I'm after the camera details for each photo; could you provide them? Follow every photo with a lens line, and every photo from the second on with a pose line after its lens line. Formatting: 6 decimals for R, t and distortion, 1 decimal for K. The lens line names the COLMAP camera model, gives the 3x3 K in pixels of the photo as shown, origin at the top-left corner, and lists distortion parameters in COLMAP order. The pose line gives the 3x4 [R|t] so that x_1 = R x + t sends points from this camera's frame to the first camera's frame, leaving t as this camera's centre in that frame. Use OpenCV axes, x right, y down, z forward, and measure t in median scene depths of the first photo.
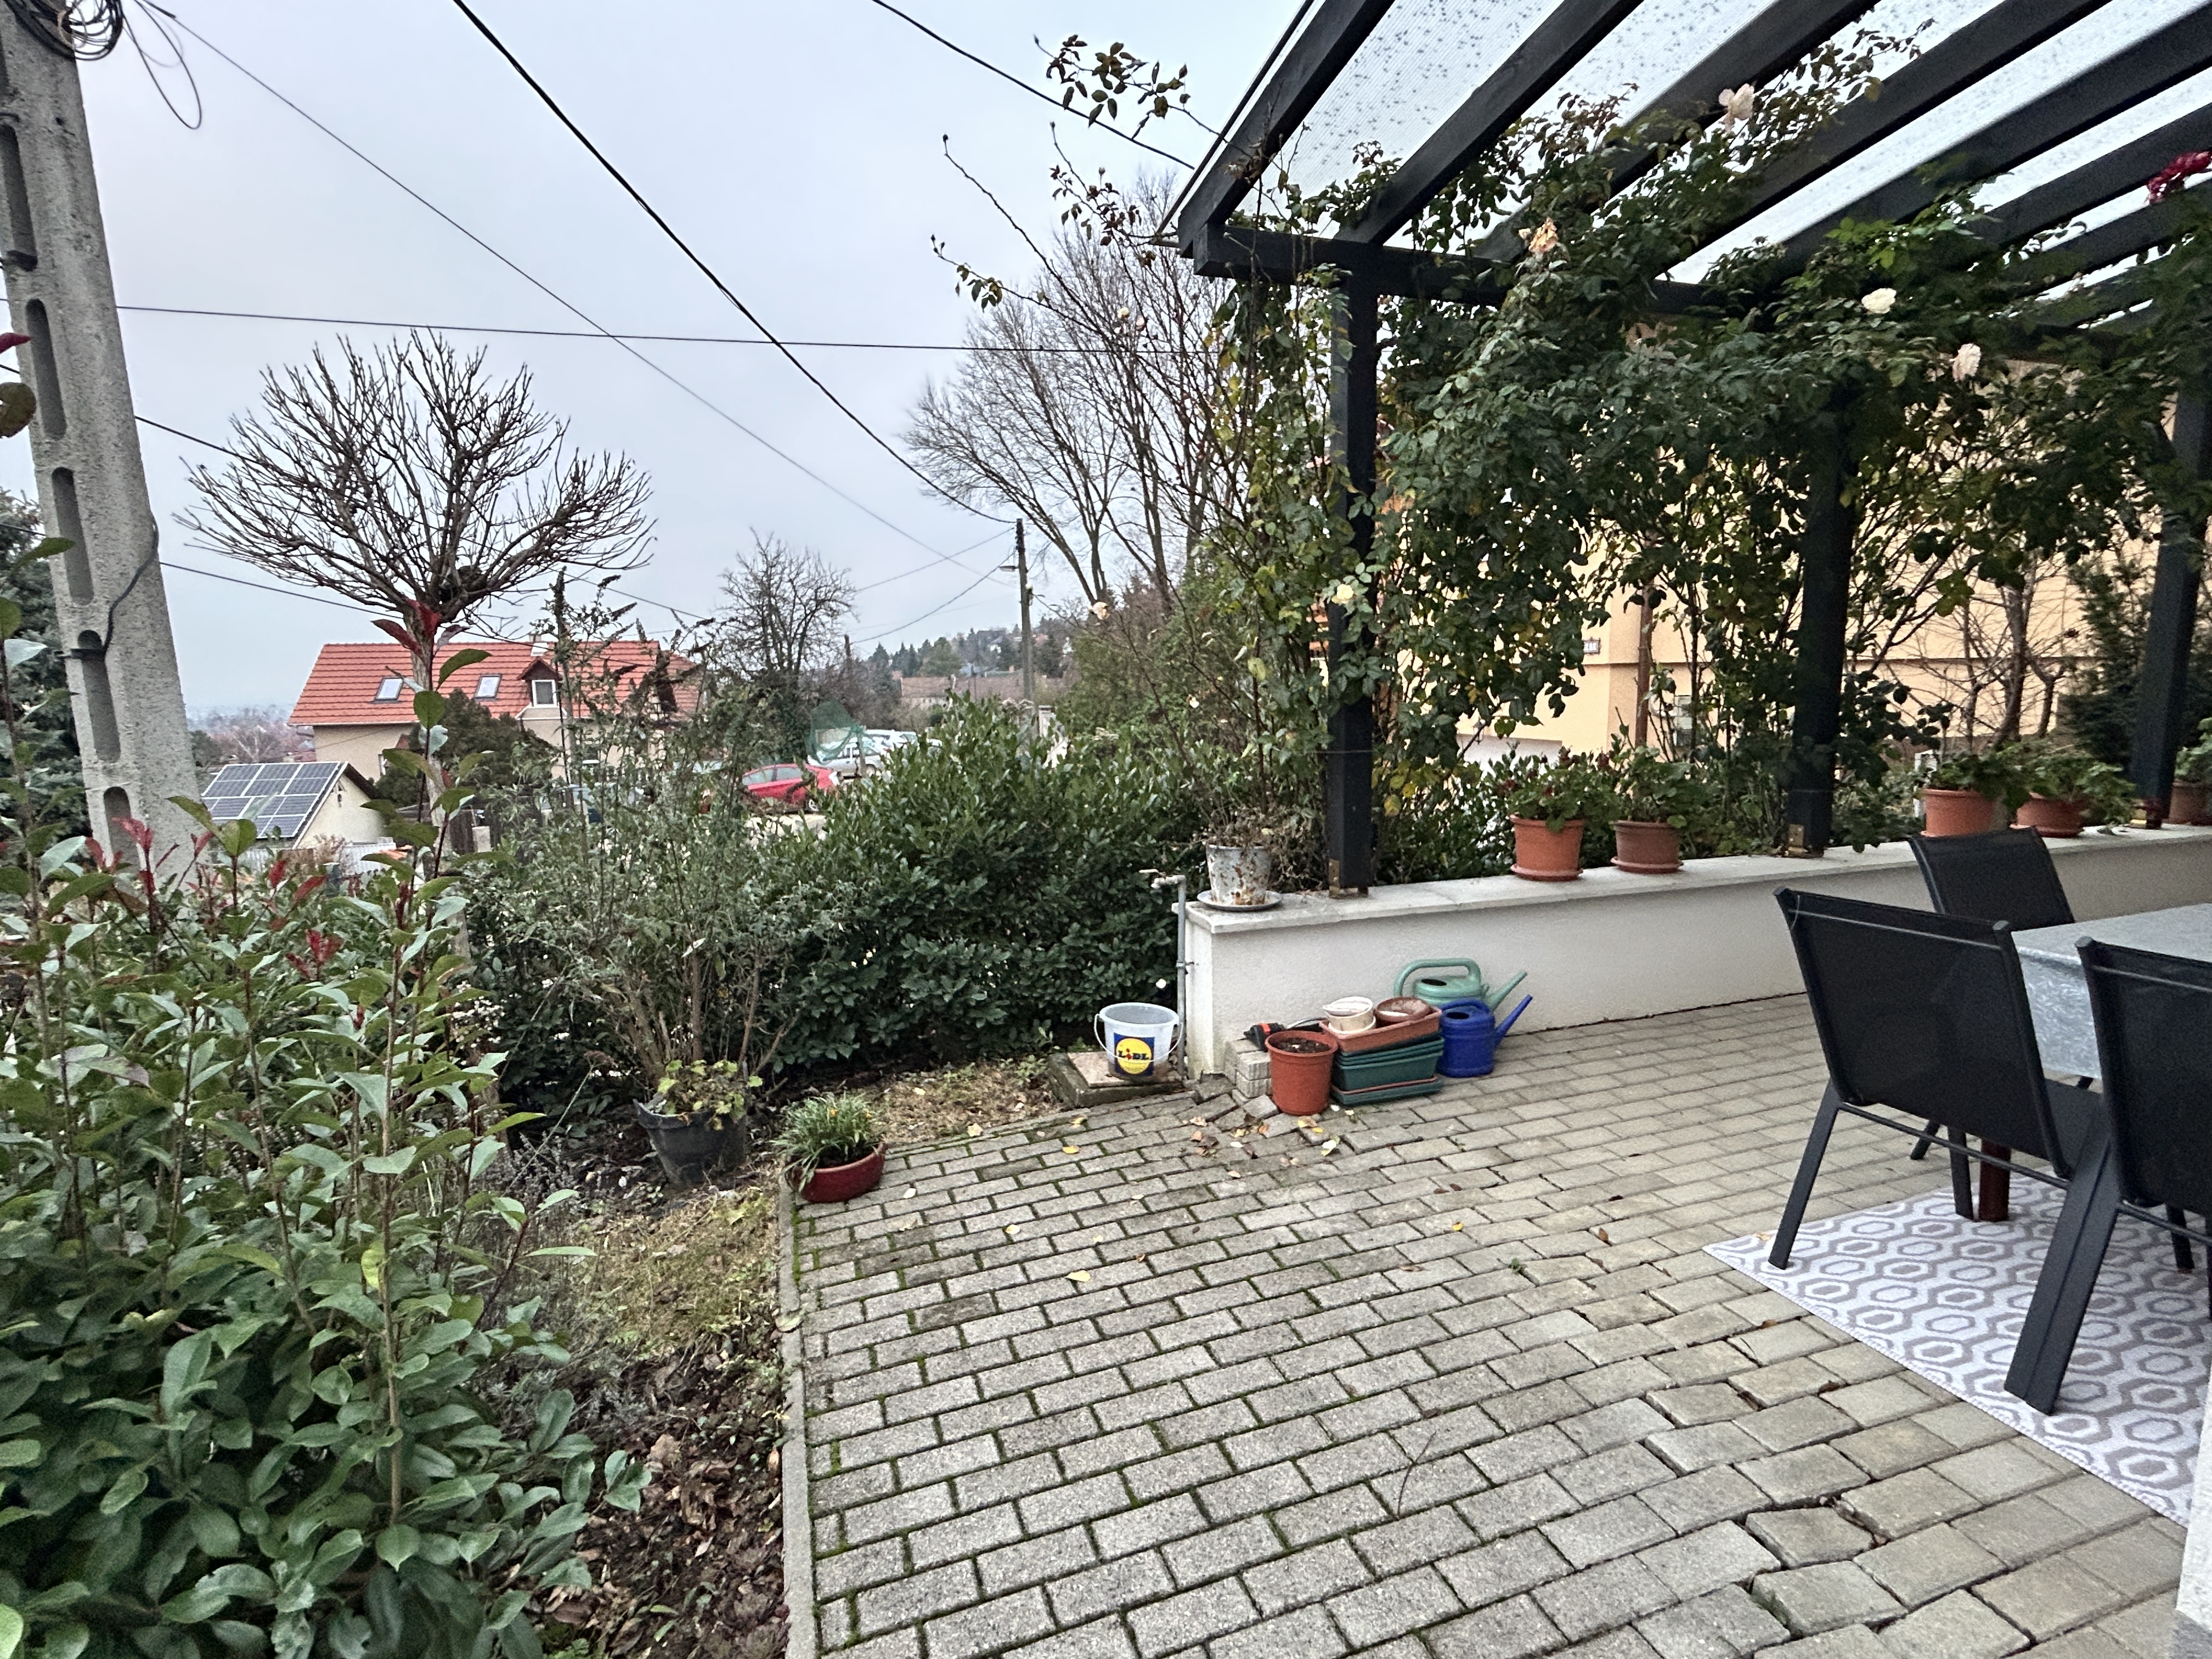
lens RADIAL K [[1040.1, 0, 1110.5], [0, 1040.1, 824.4], [0, 0, 1]] dist [-0.000676, -0.001225]
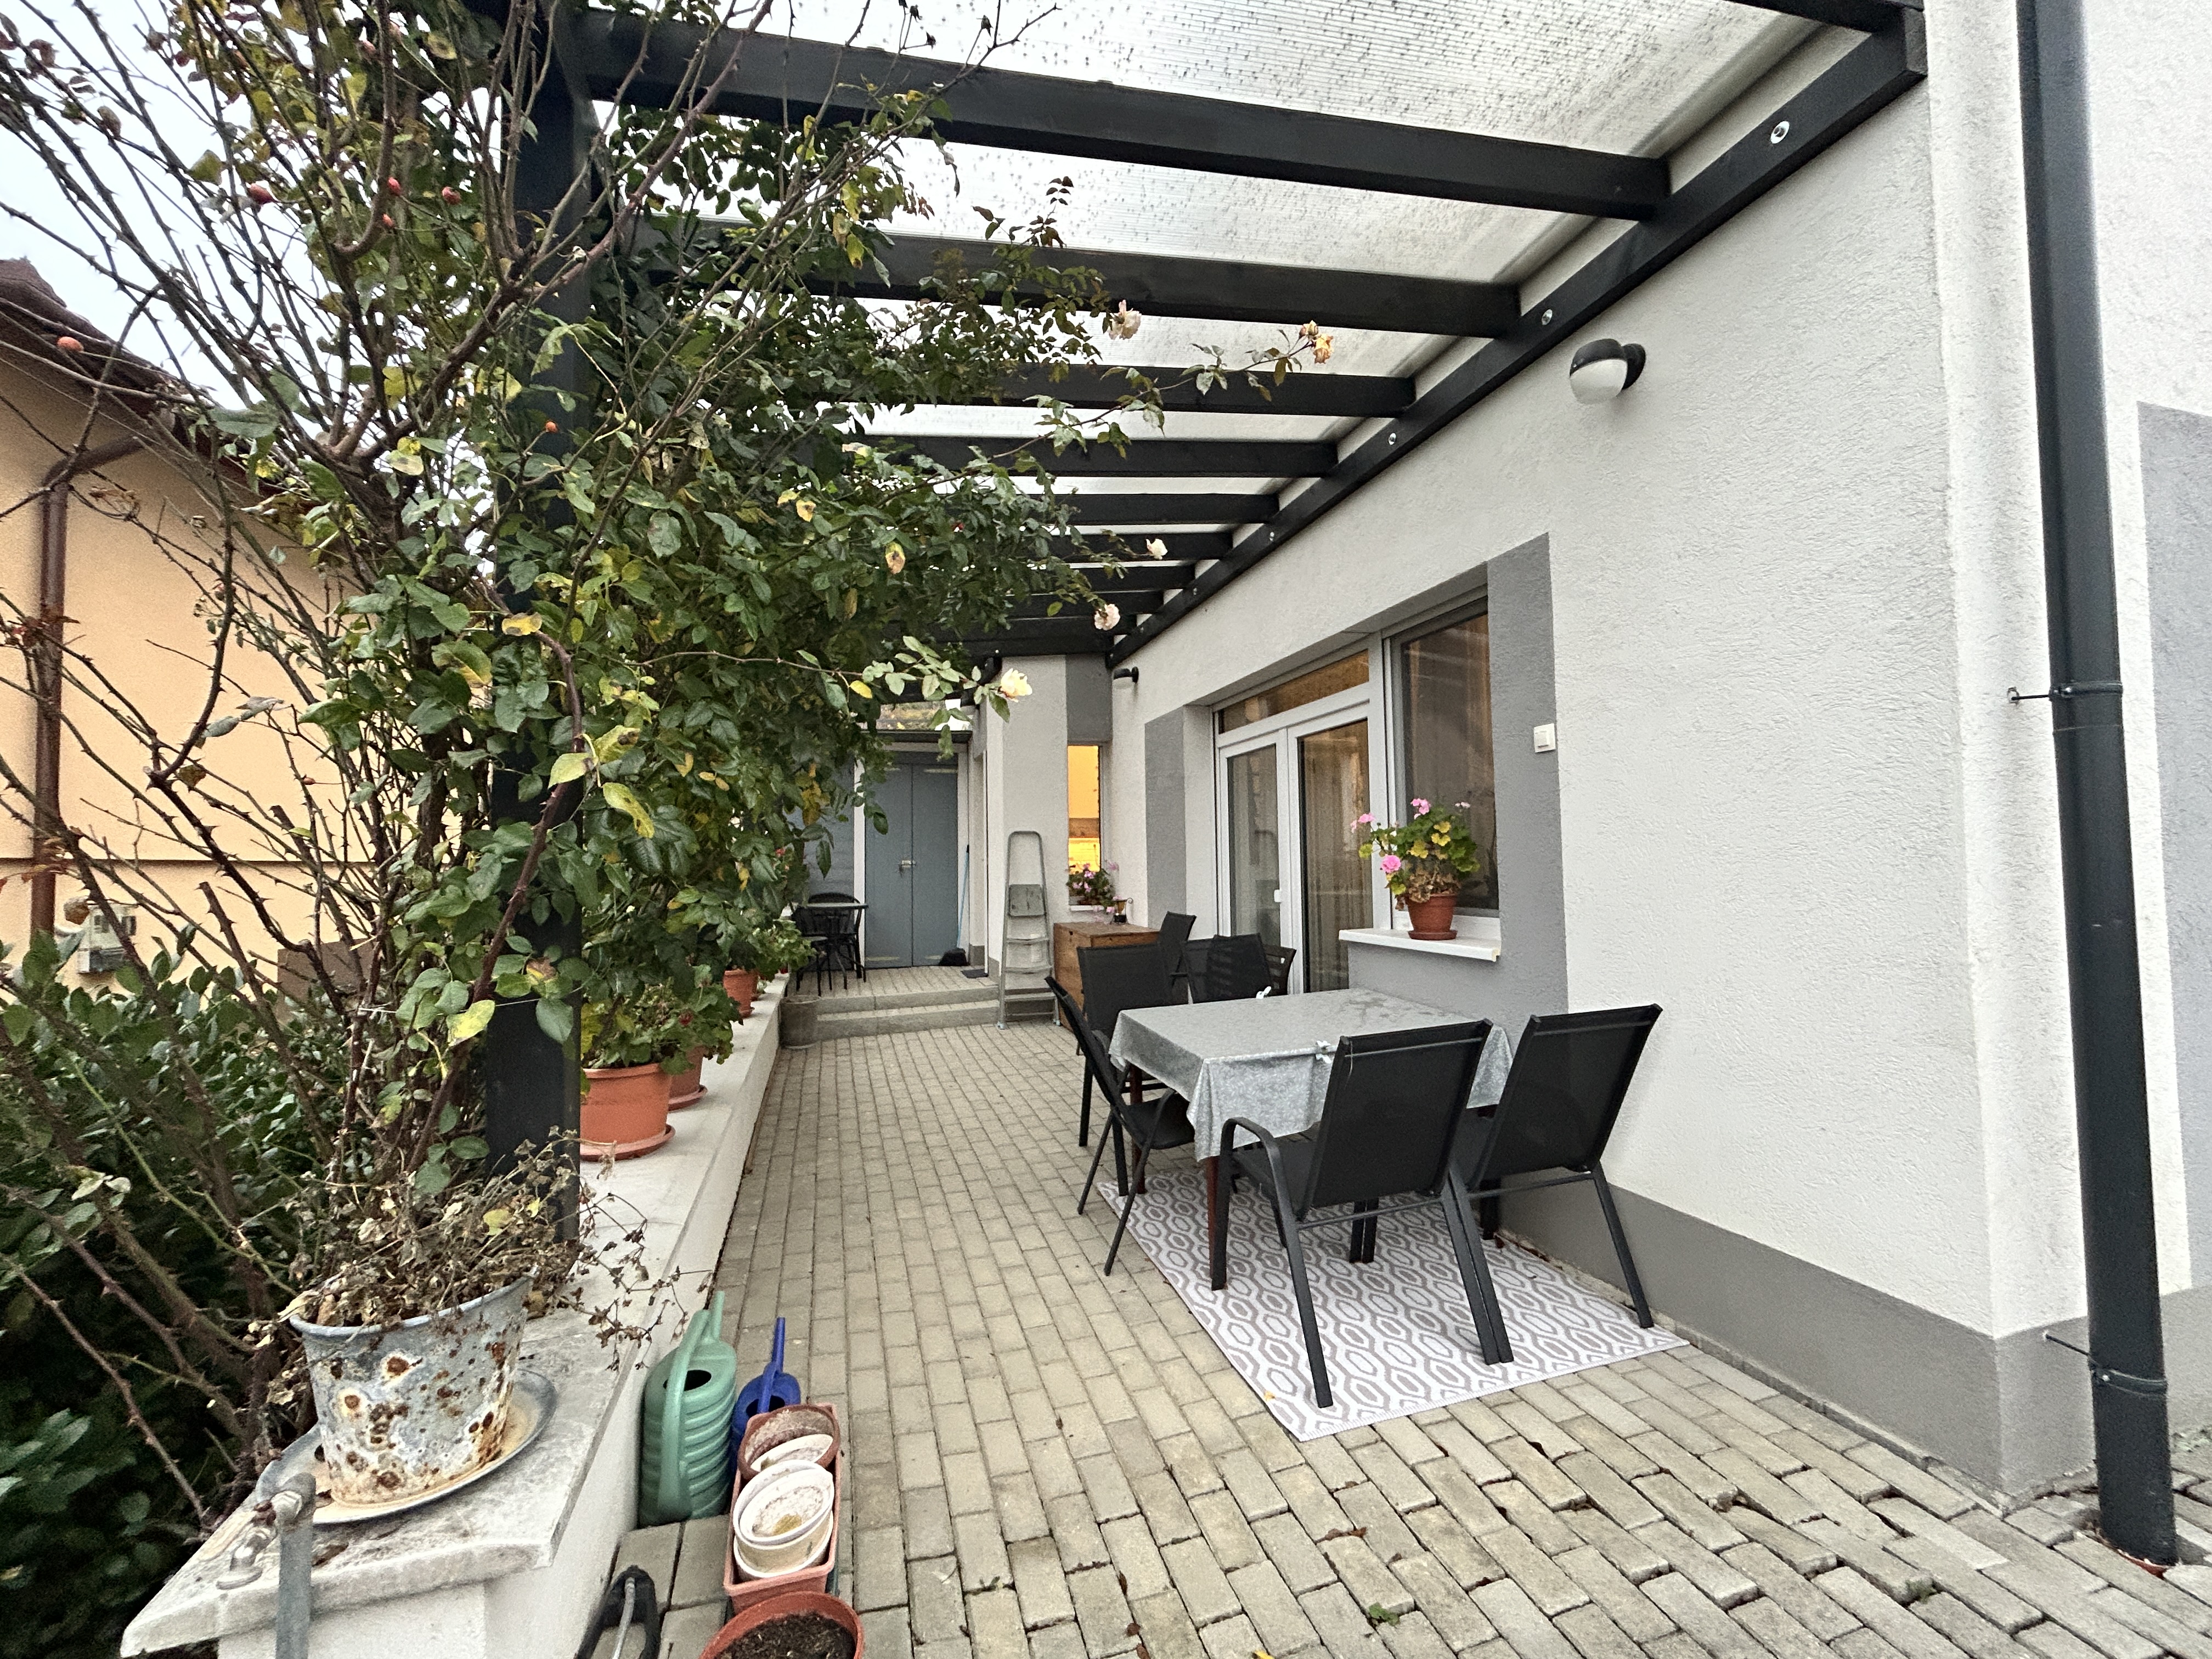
lens RADIAL K [[899.6, 0, 1111.2], [0, 899.6, 828.6], [0, 0, 1]] dist [0.000703, -0.000239]
pose [[0.034948, 0.040399, 0.998572, -0.235594], [0.160475, 0.985990, -0.045506, -0.111951], [-0.986421, 0.161836, 0.027975, 0.883411]]
